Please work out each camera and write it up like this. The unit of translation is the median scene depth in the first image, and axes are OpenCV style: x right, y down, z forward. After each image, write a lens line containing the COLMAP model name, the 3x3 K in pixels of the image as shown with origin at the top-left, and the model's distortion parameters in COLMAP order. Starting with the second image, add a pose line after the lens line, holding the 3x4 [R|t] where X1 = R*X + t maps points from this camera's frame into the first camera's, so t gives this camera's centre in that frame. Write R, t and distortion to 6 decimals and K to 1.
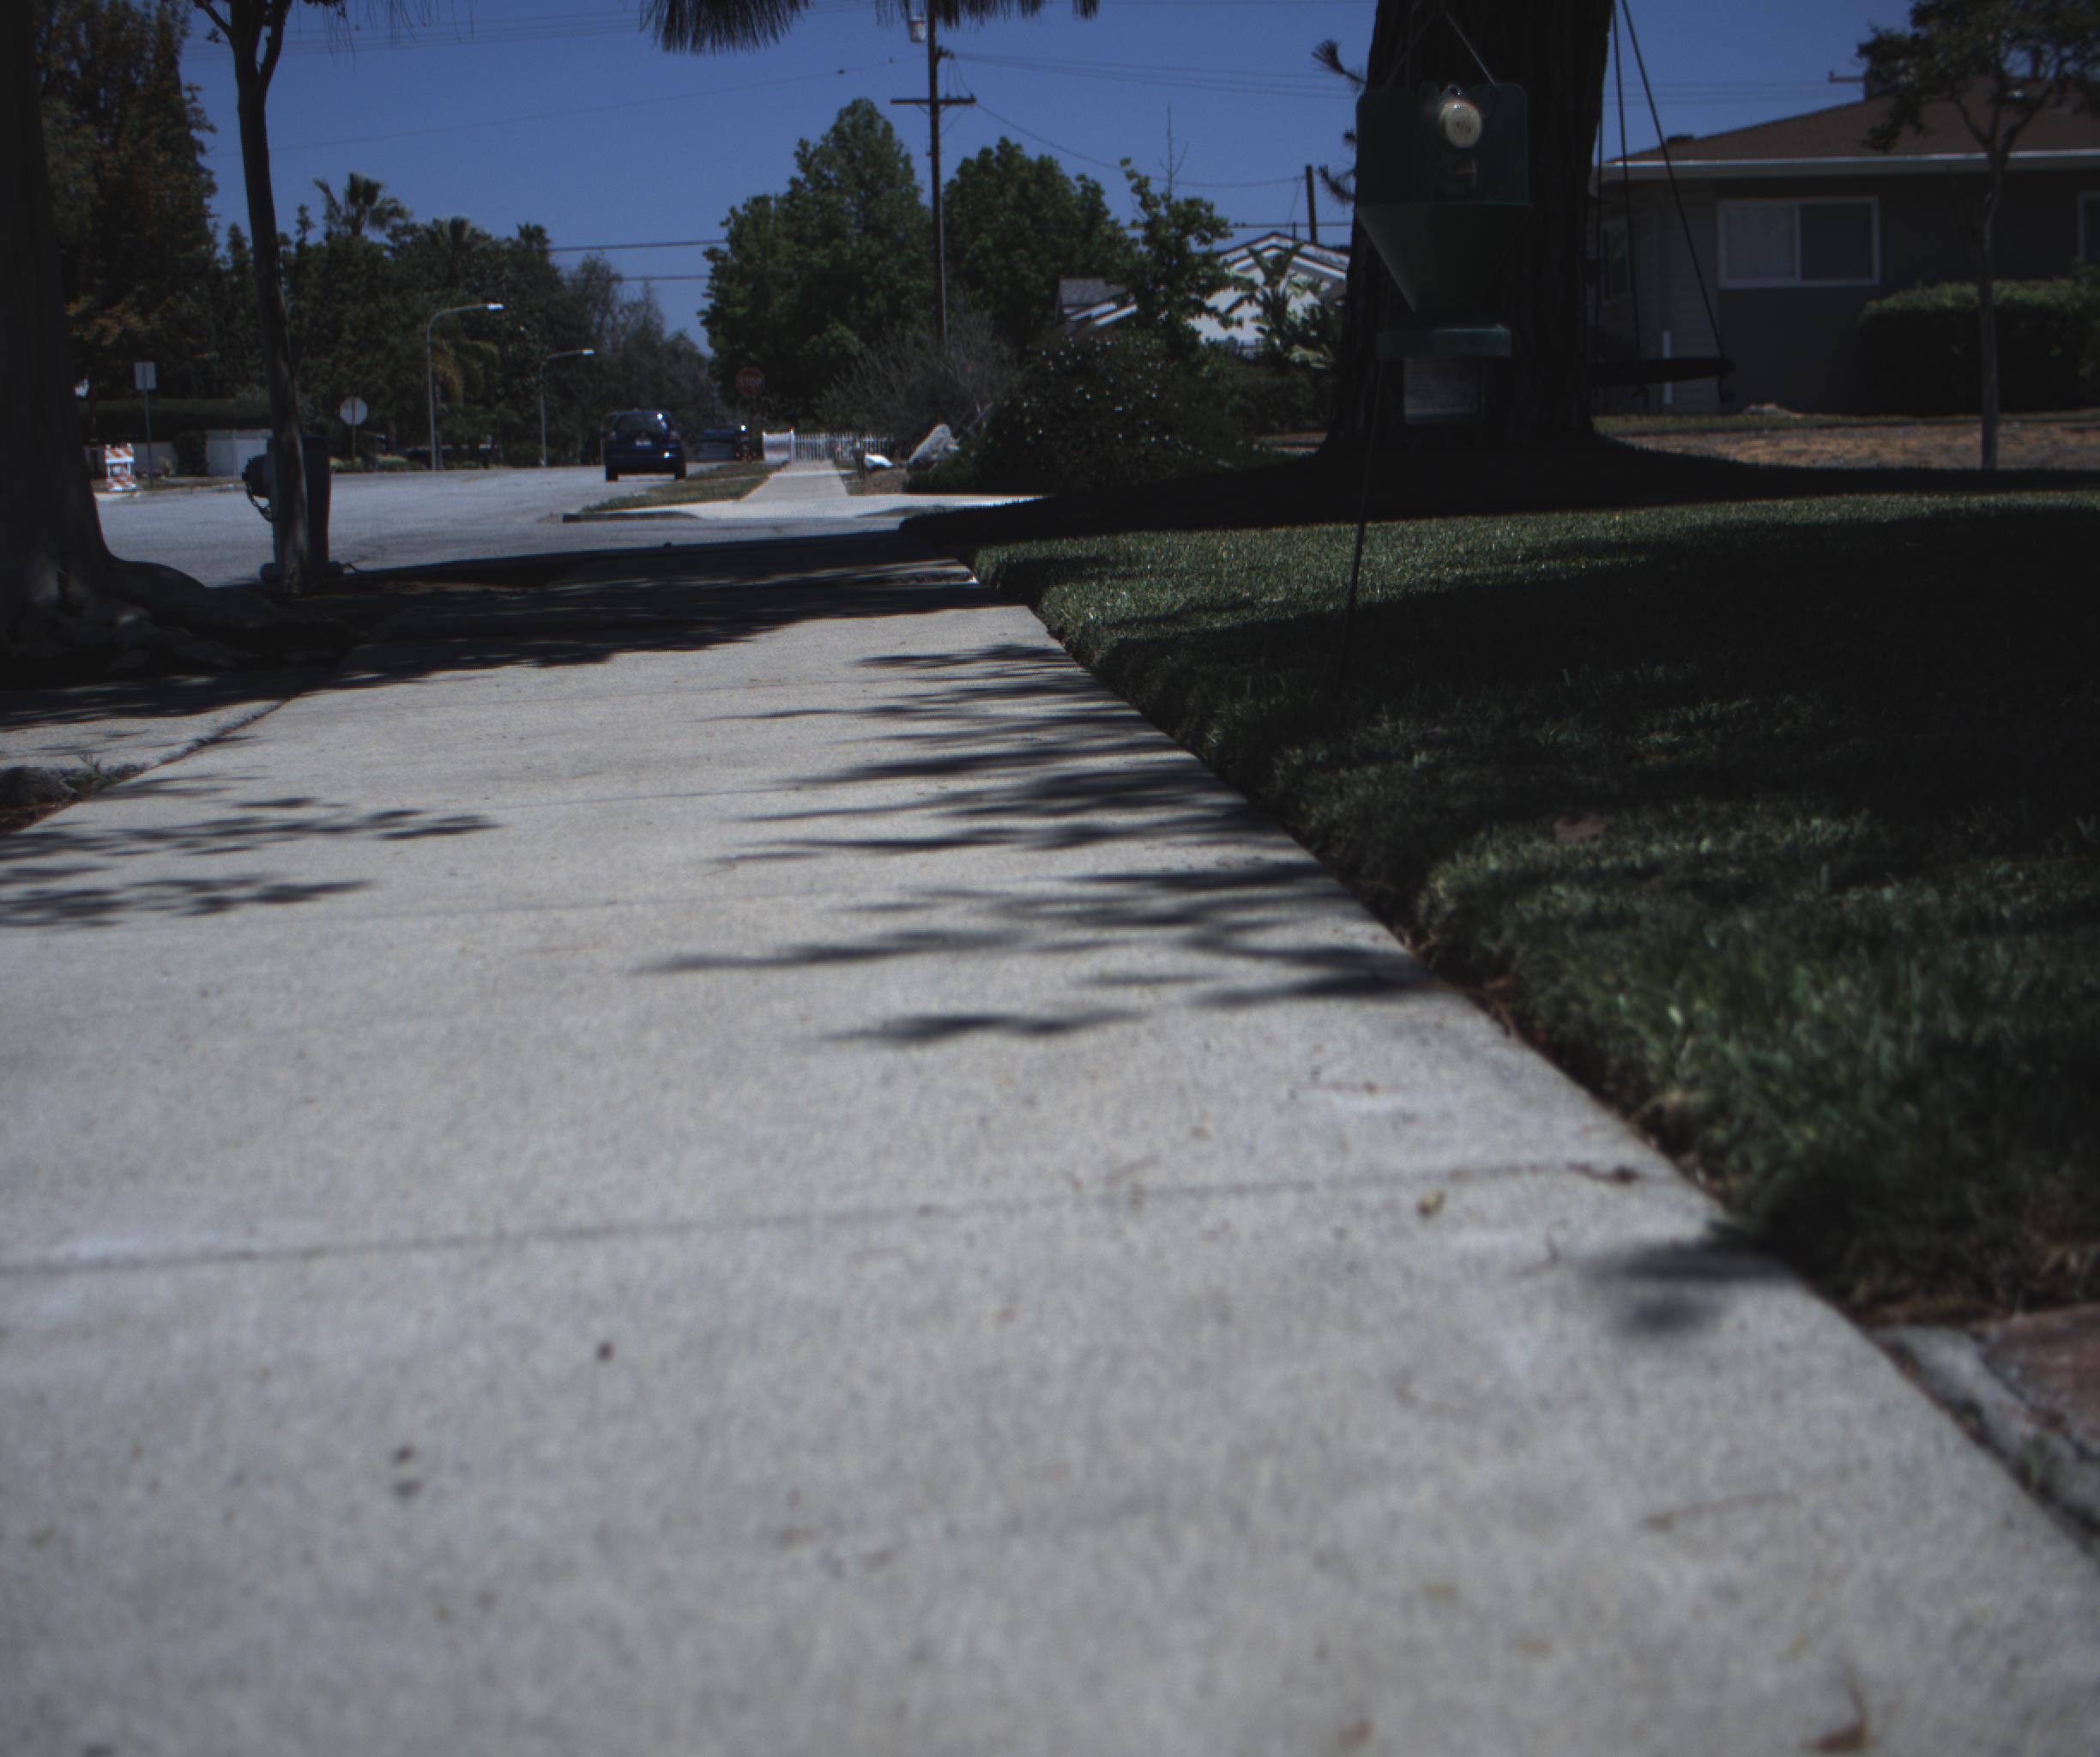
lens RADIAL K [[3971.9, 0, 1050.0], [0, 3971.9, 878.5], [0, 0, 1]] dist [-0.186502, 0.918208]
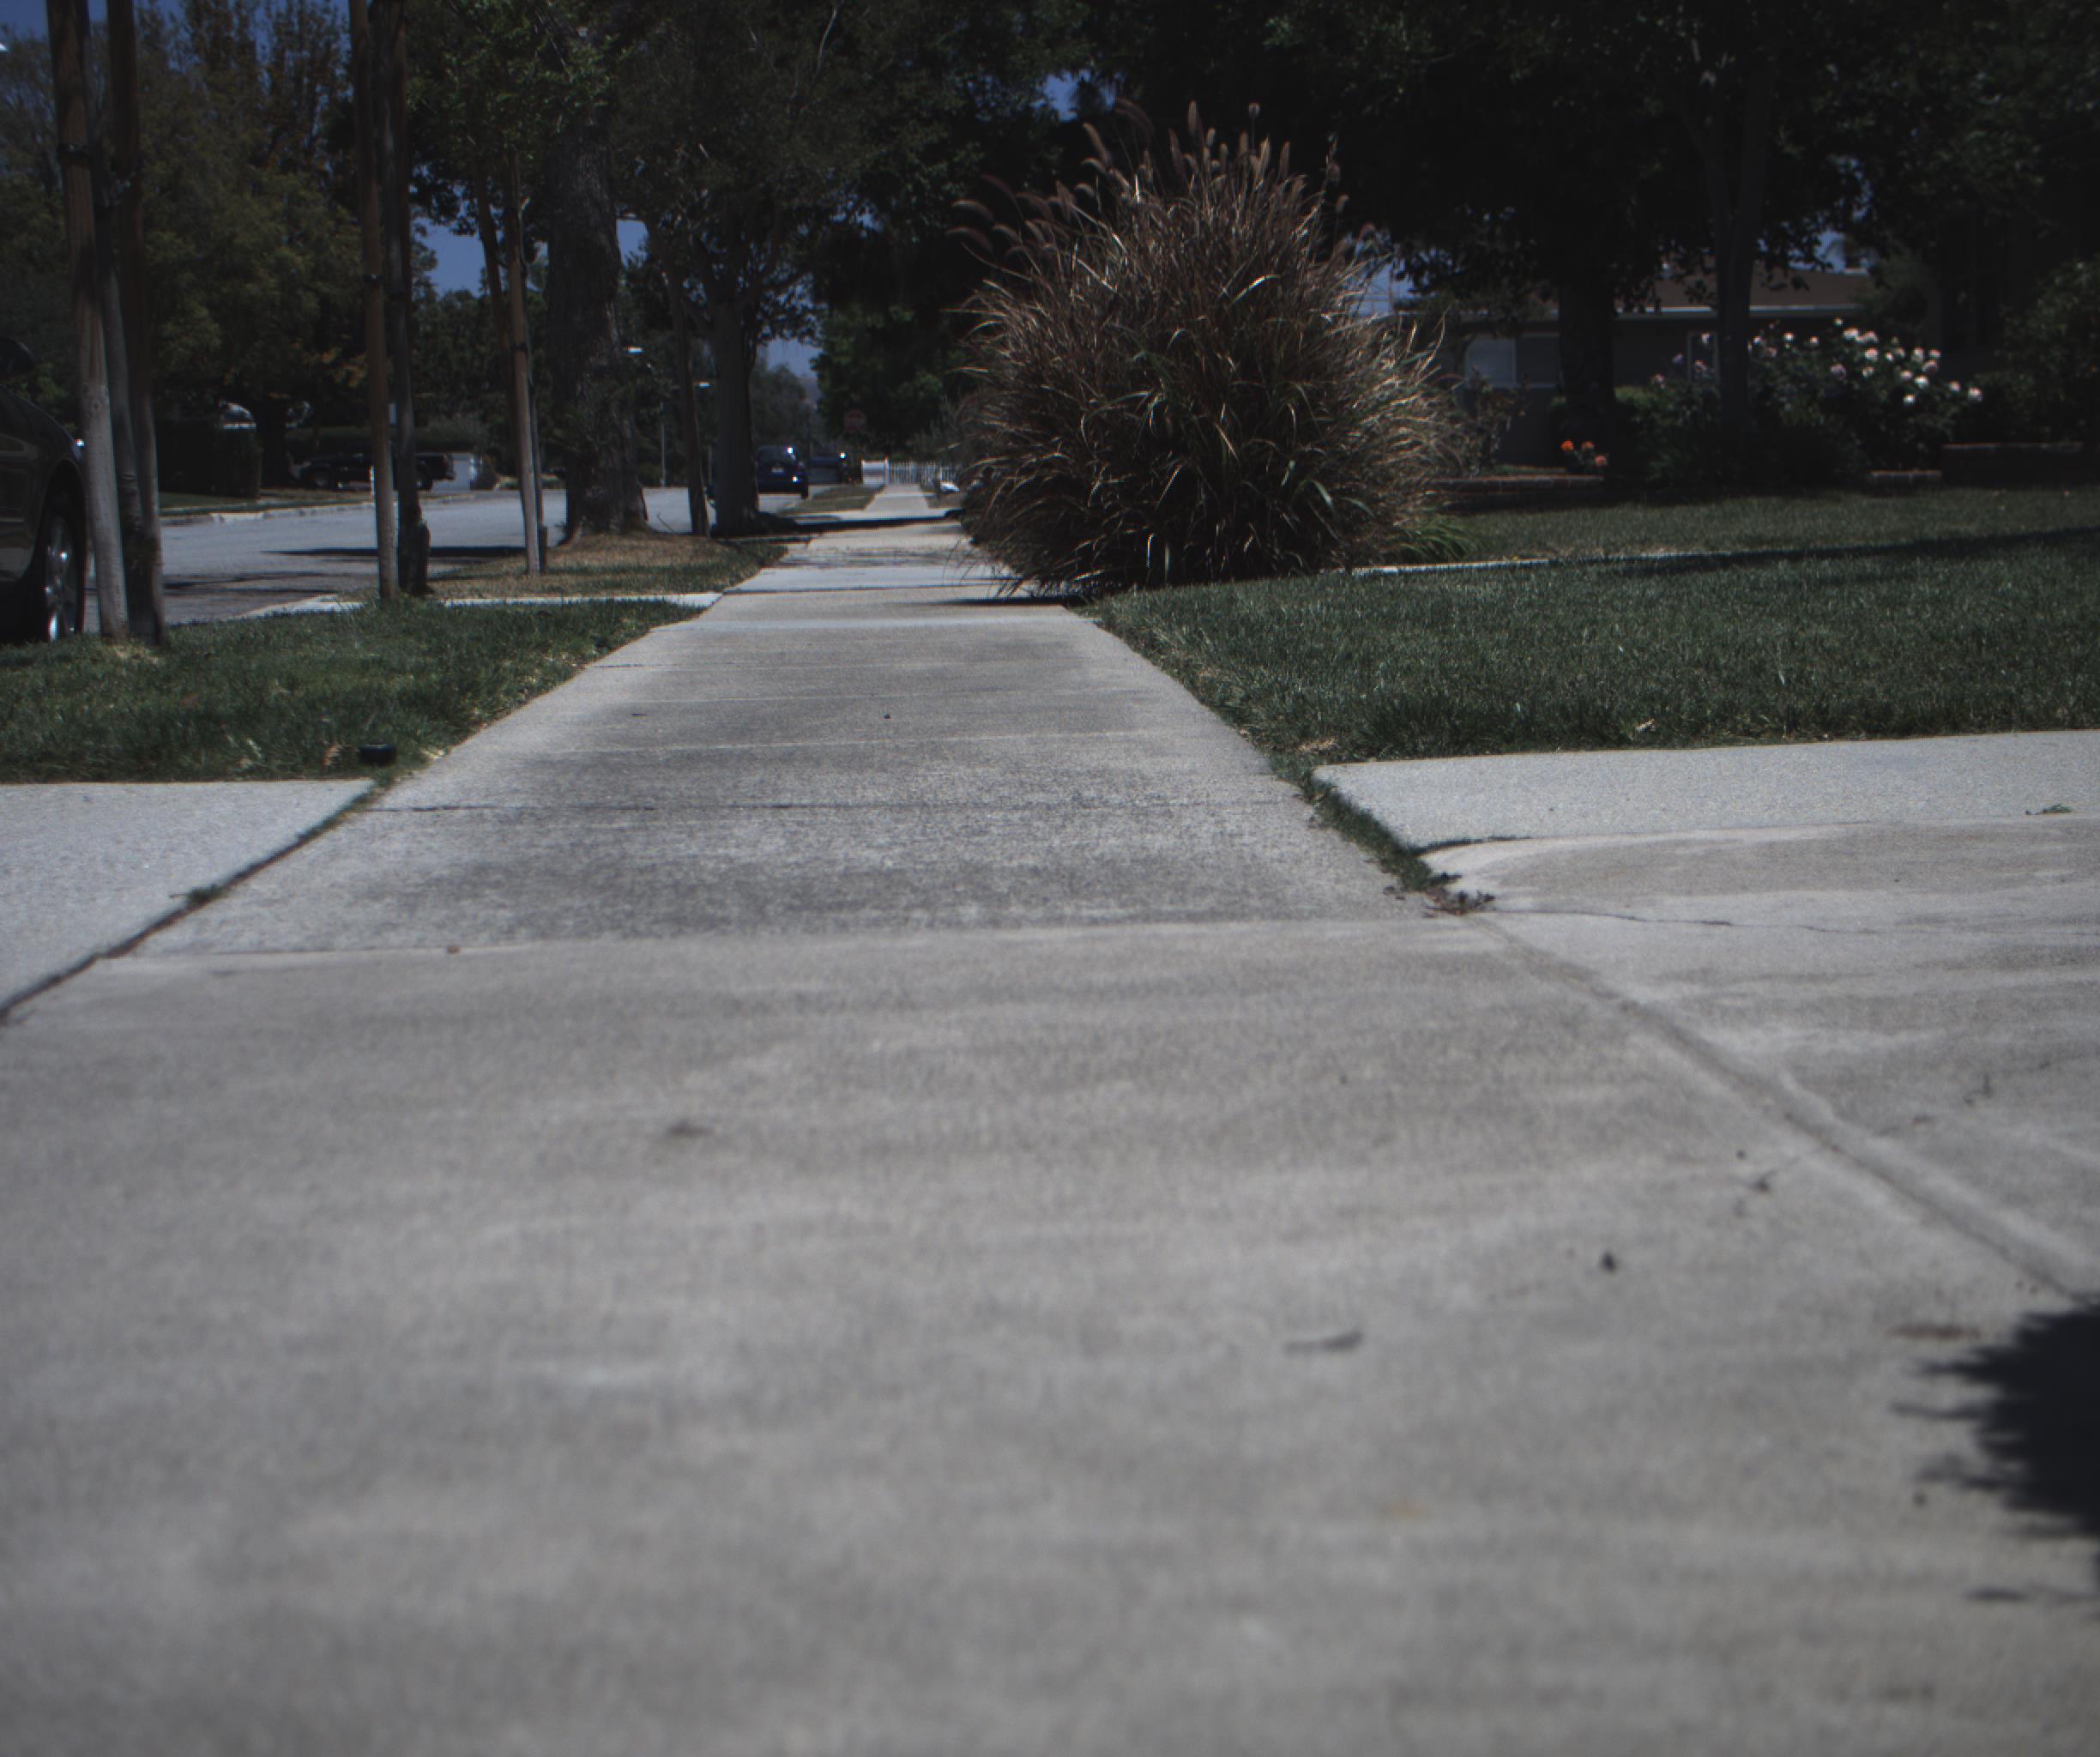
lens RADIAL K [[3971.9, 0, 1050.0], [0, 3971.9, 878.5], [0, 0, 1]] dist [-0.186502, 0.918208]
pose [[0.999682, 0.015027, -0.020255, 0.014612], [-0.015151, 0.999867, -0.006005, 0.027658], [0.020162, 0.006310, 0.999777, -0.269036]]
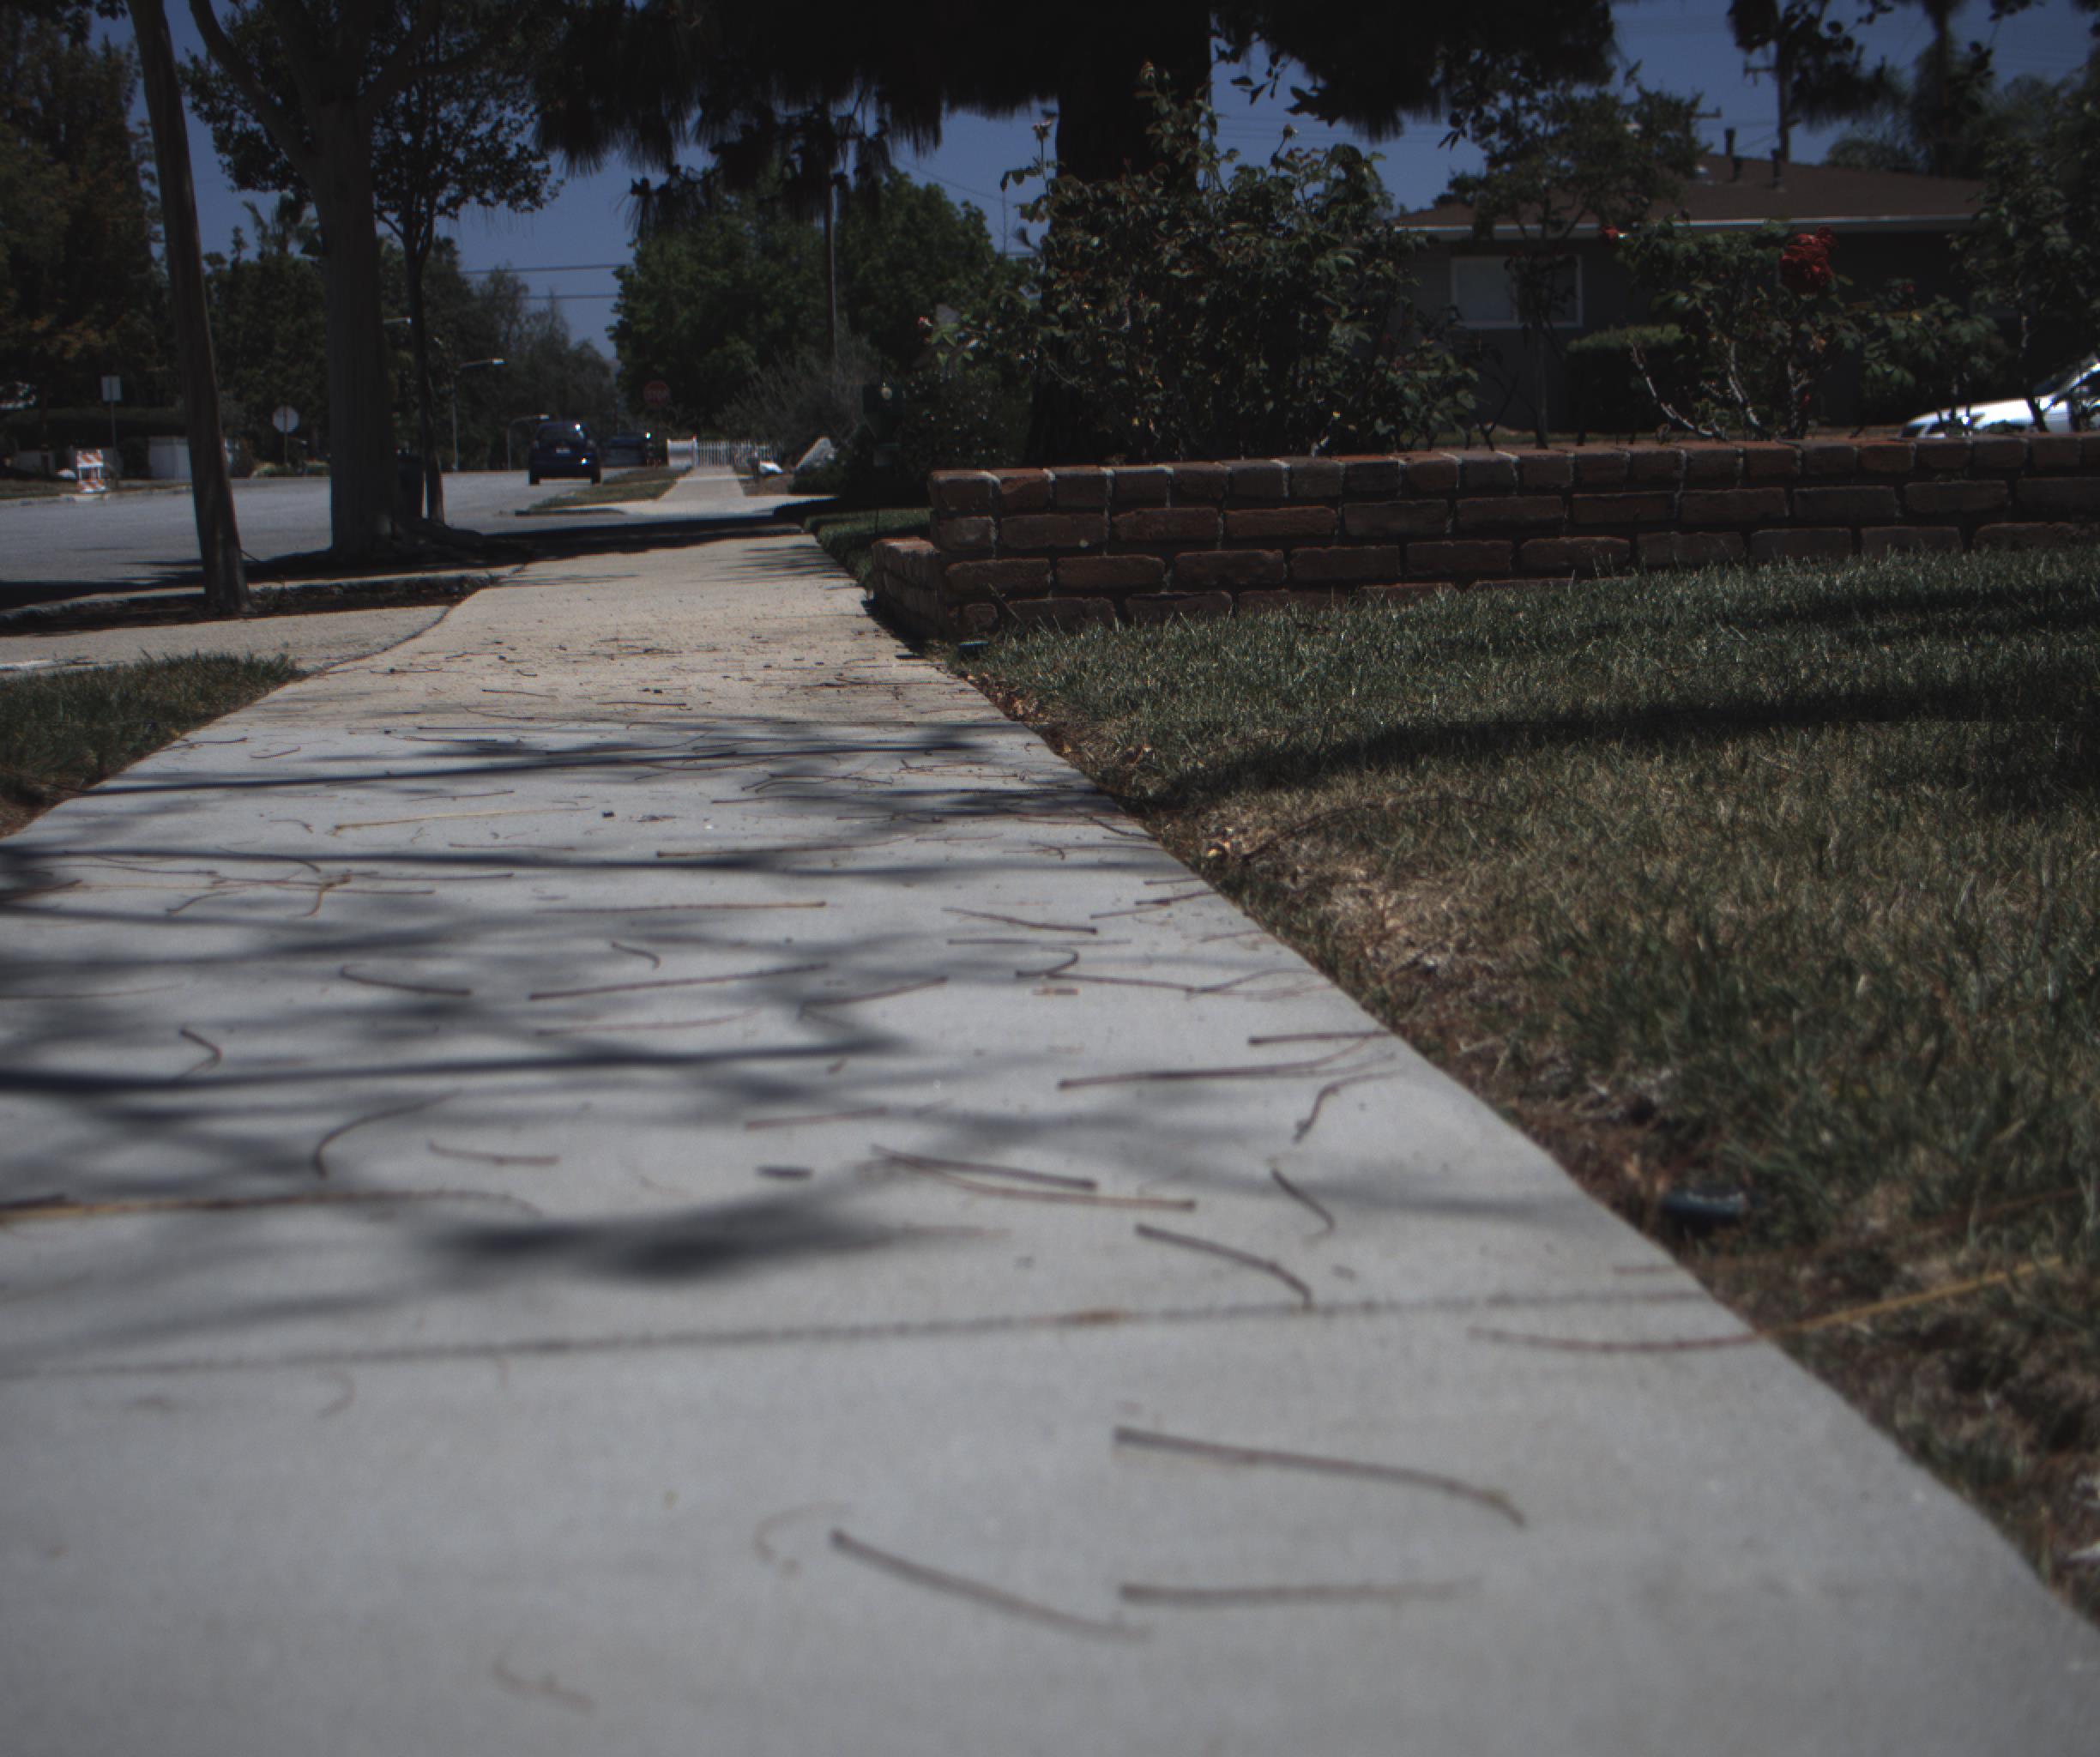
lens RADIAL K [[3971.9, 0, 1050.0], [0, 3971.9, 878.5], [0, 0, 1]] dist [-0.186502, 0.918208]
pose [[0.999682, -0.000143, 0.025223, 0.005390], [0.000175, 0.999999, -0.001258, 0.010008], [-0.025223, 0.001262, 0.999681, -0.098339]]
